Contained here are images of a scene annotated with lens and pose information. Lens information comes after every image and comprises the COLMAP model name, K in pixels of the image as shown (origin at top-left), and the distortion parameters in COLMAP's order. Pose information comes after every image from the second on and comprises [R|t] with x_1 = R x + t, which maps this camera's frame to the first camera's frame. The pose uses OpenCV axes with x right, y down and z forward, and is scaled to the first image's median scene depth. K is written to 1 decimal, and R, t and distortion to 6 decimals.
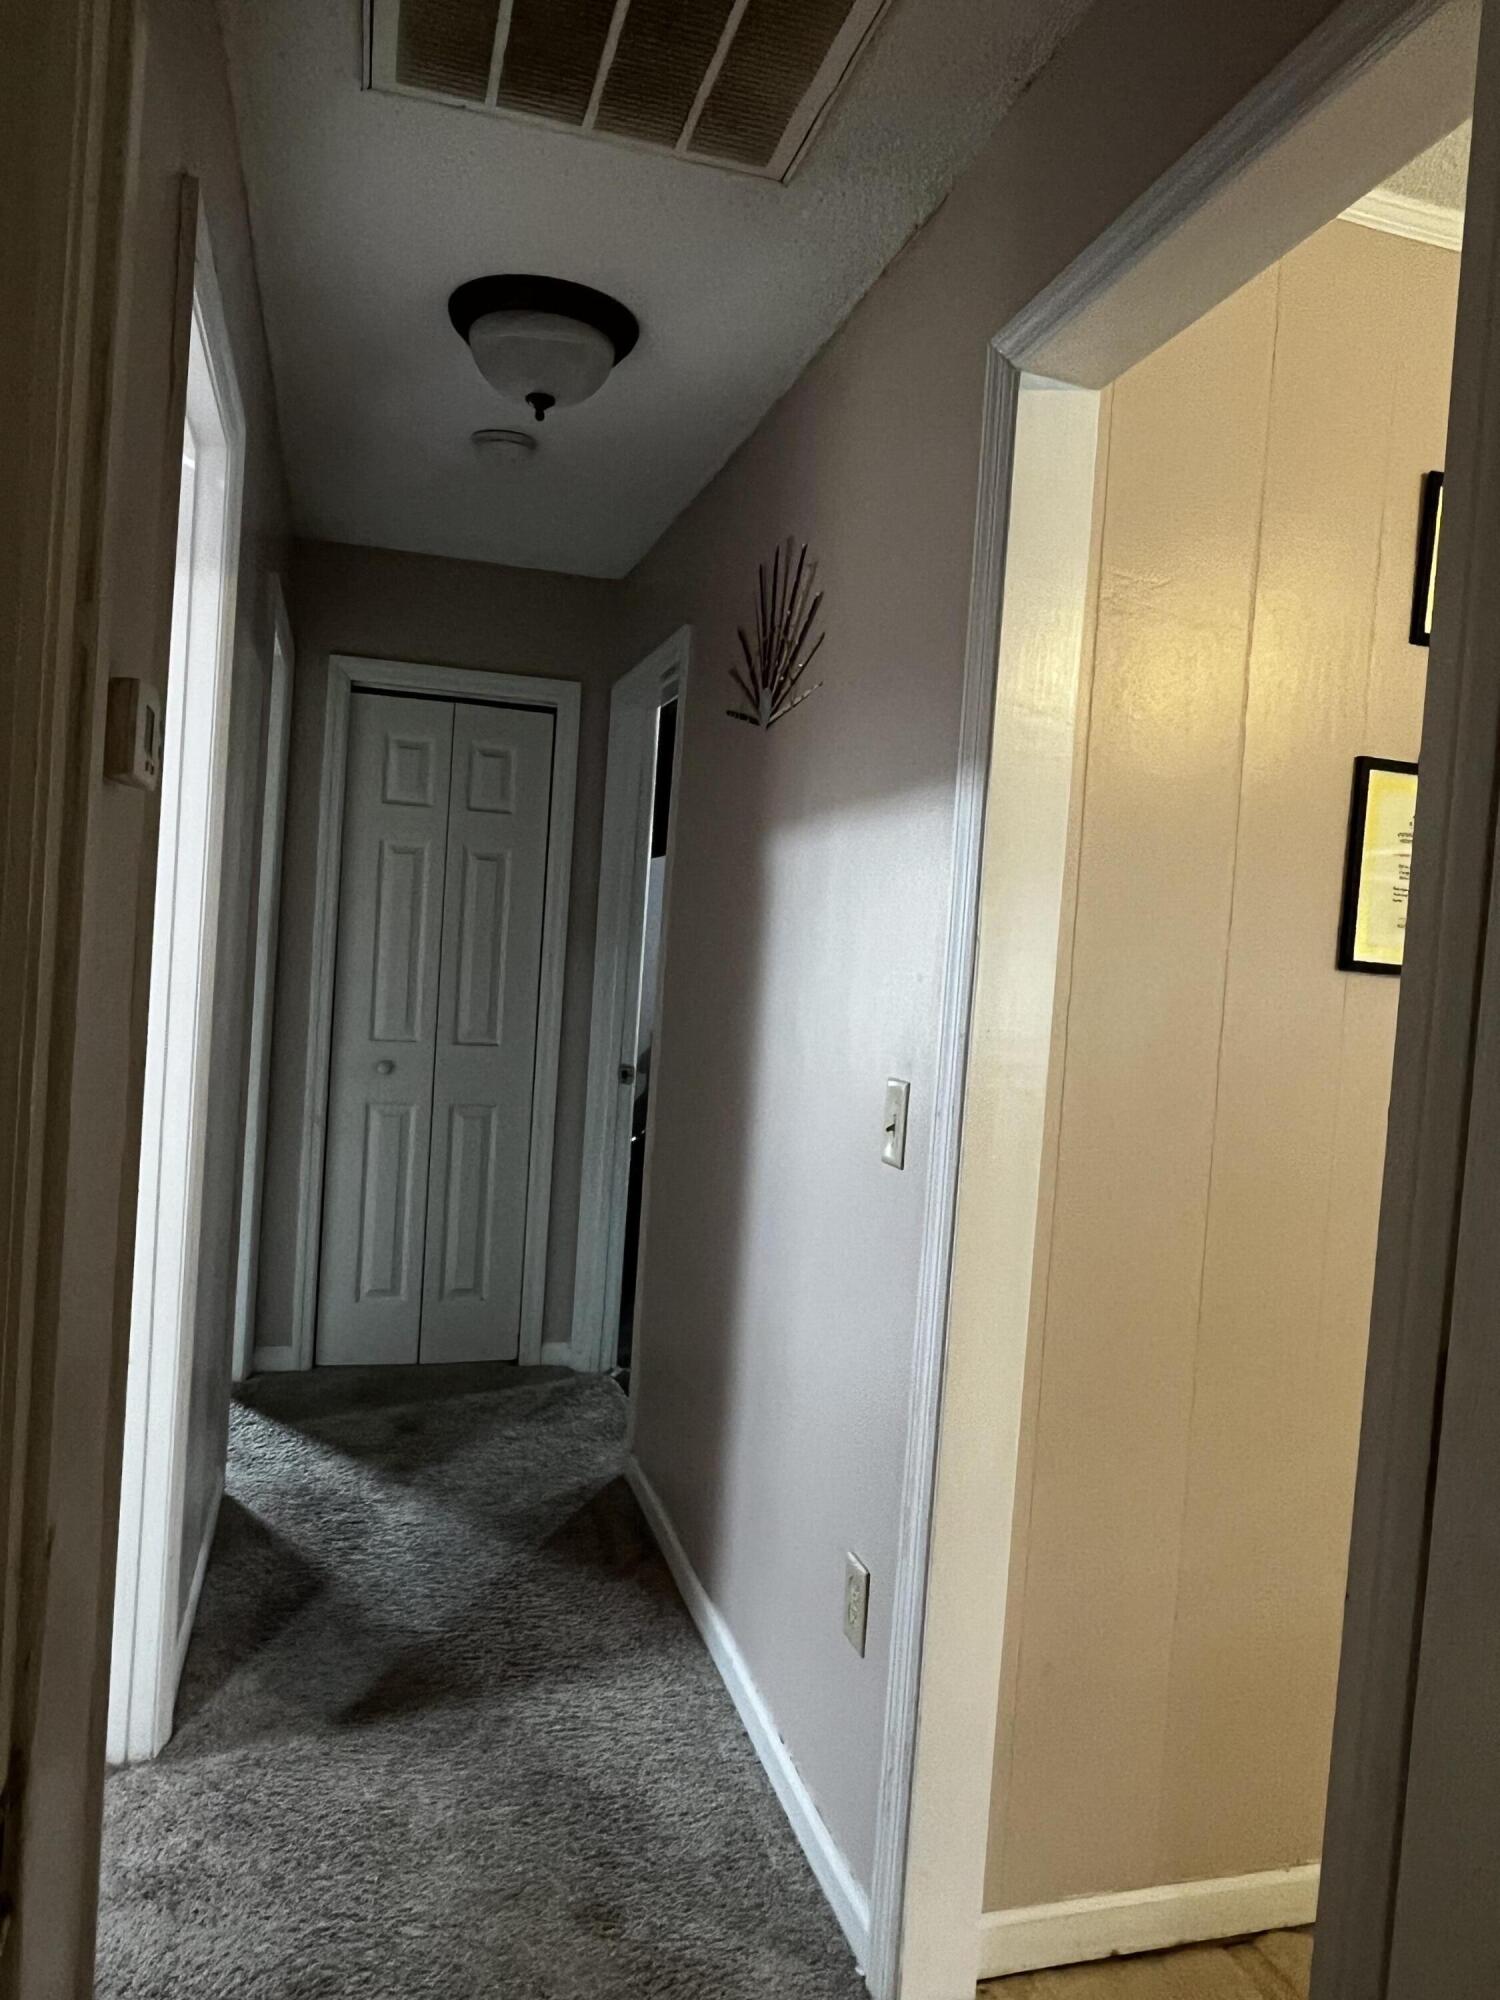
lens RADIAL K [[1347.9, 0, 746.1], [0, 1347.9, 1001.4], [0, 0, 1]] dist [-0.001312, -0.000216]
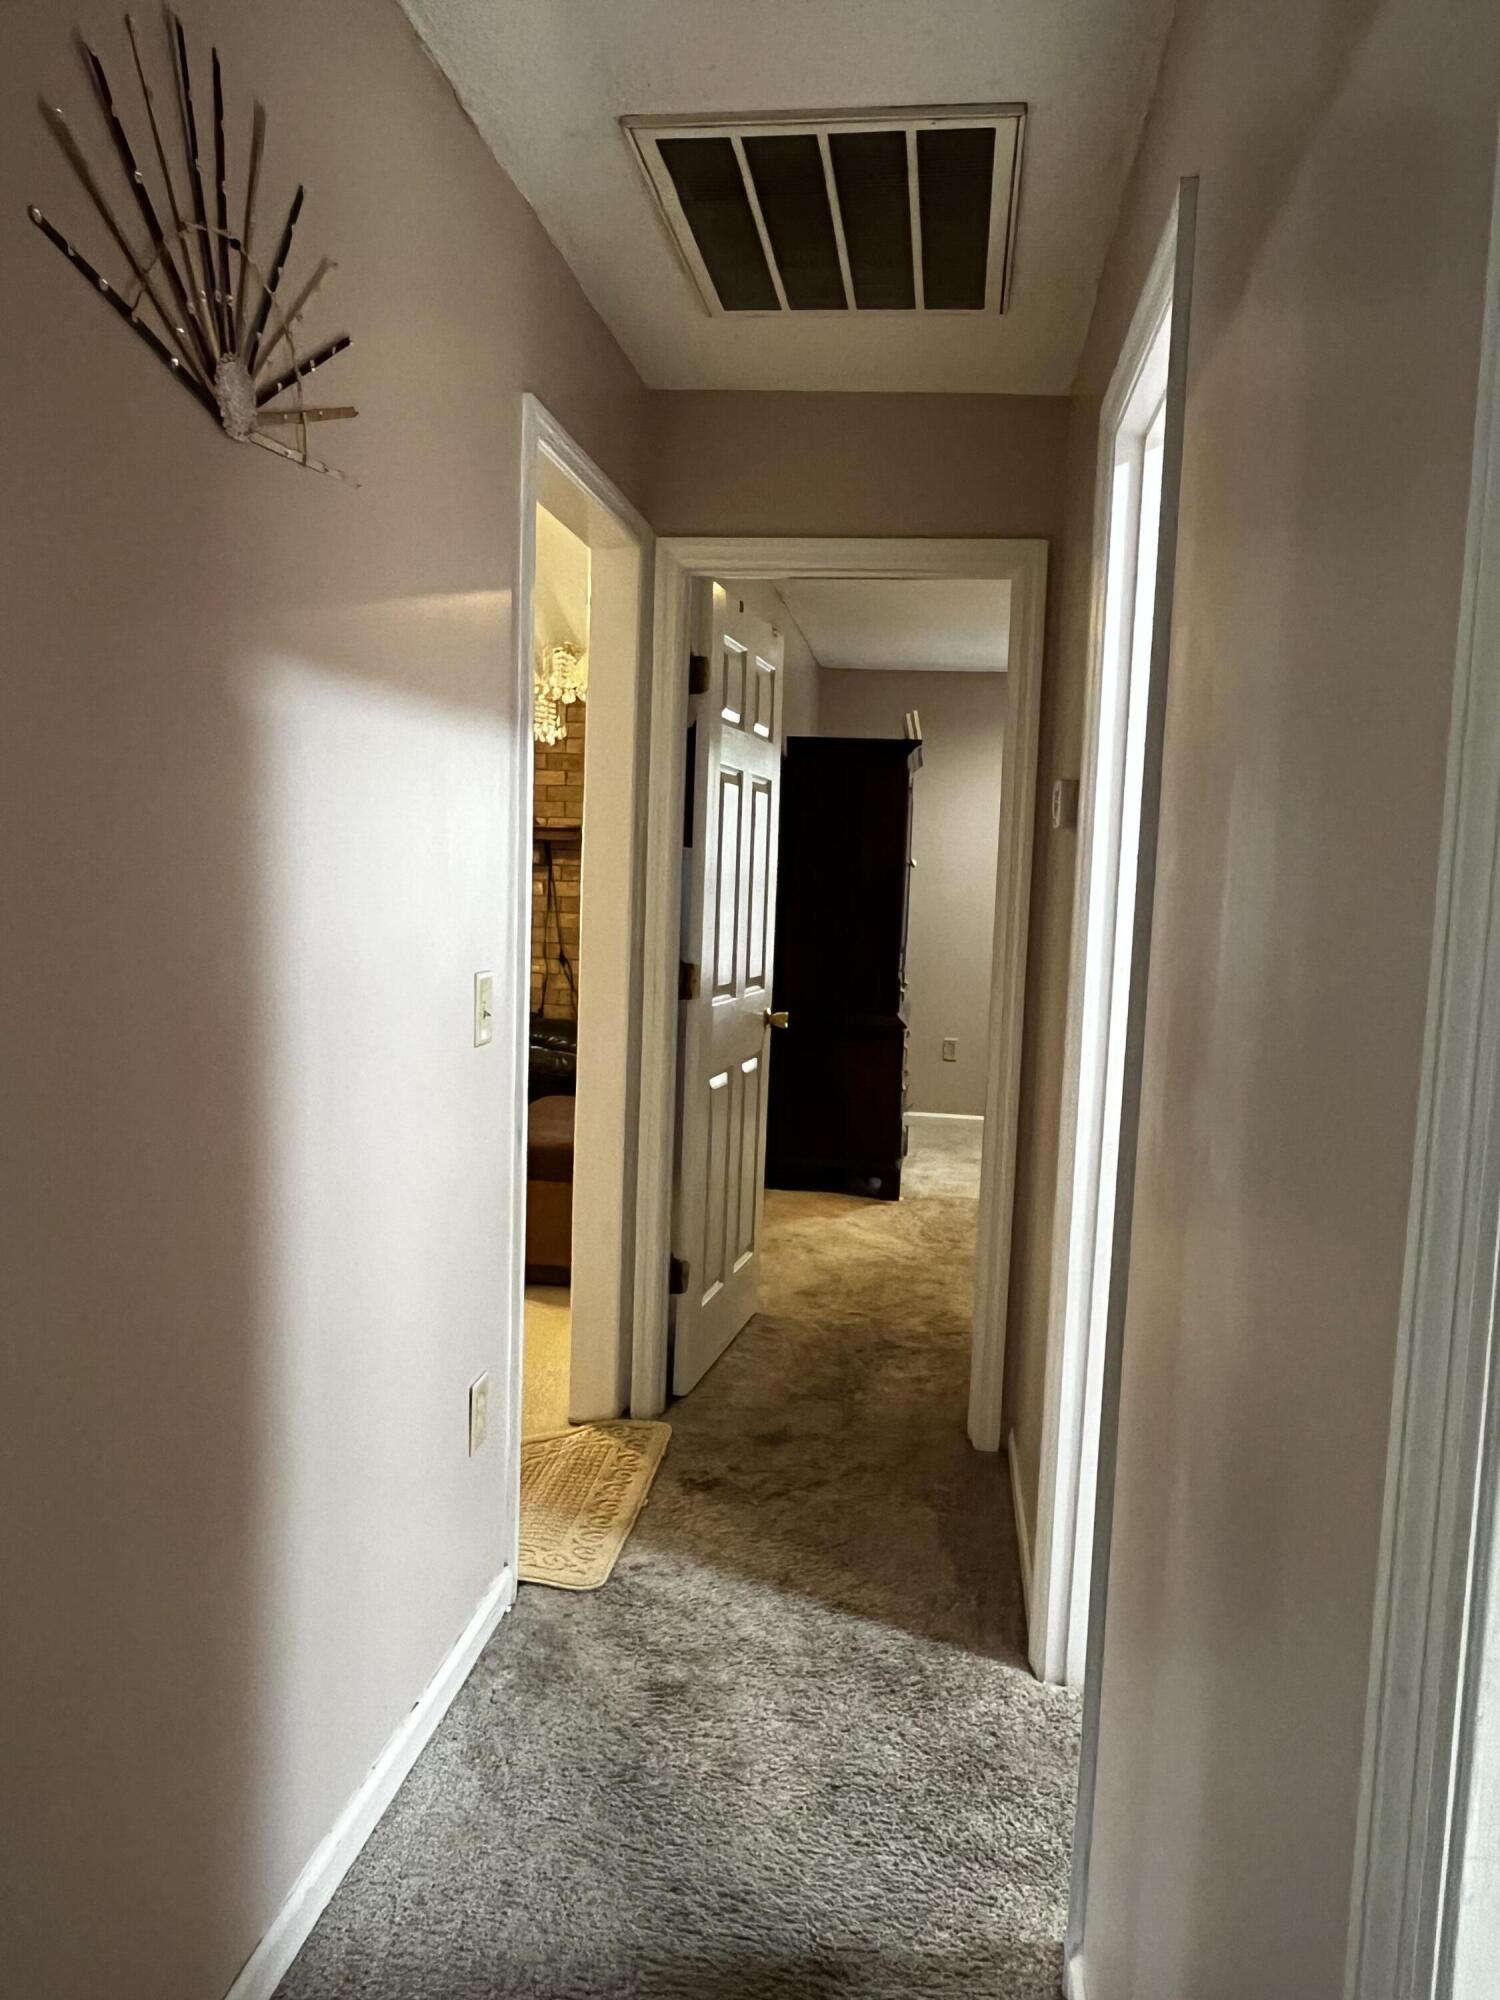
lens RADIAL K [[1347.9, 0, 747.9], [0, 1347.9, 997.6], [0, 0, 1]] dist [-0.001312, -0.000216]
pose [[-0.909347, -0.145230, 0.389867, -0.583018], [-0.089308, 0.983389, 0.158016, -0.131509], [-0.406340, 0.108873, -0.907213, 2.073155]]
